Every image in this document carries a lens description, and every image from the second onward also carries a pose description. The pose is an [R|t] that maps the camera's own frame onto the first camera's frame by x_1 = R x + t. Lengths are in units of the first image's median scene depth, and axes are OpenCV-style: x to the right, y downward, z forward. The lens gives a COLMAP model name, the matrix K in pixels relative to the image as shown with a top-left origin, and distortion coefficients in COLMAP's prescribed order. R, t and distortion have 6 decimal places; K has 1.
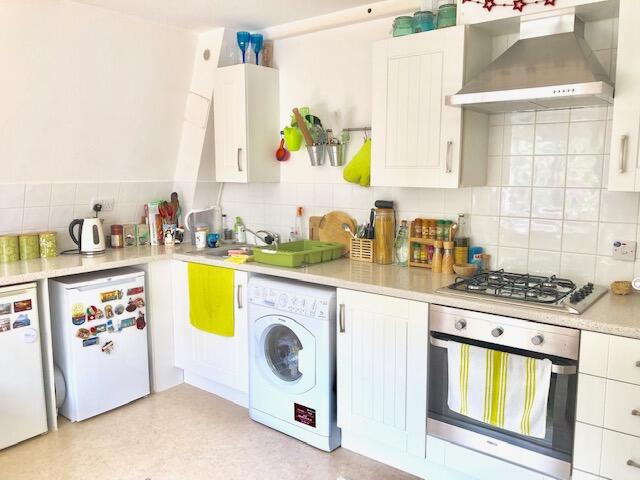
lens RADIAL K [[516.2, 0, 320.0], [0, 516.2, 240.0], [0, 0, 1]] dist [0.007268, 0.006597]
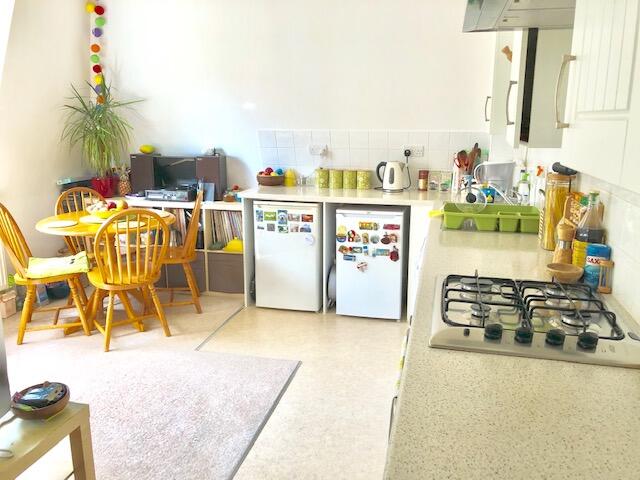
lens RADIAL K [[516.2, 0, 320.0], [0, 516.2, 240.0], [0, 0, 1]] dist [0.007268, 0.006597]
pose [[0.409760, 0.204652, -0.888940, 0.625613], [-0.117077, 0.978247, 0.171245, -0.053515], [0.904649, 0.033905, 0.424806, 0.378795]]
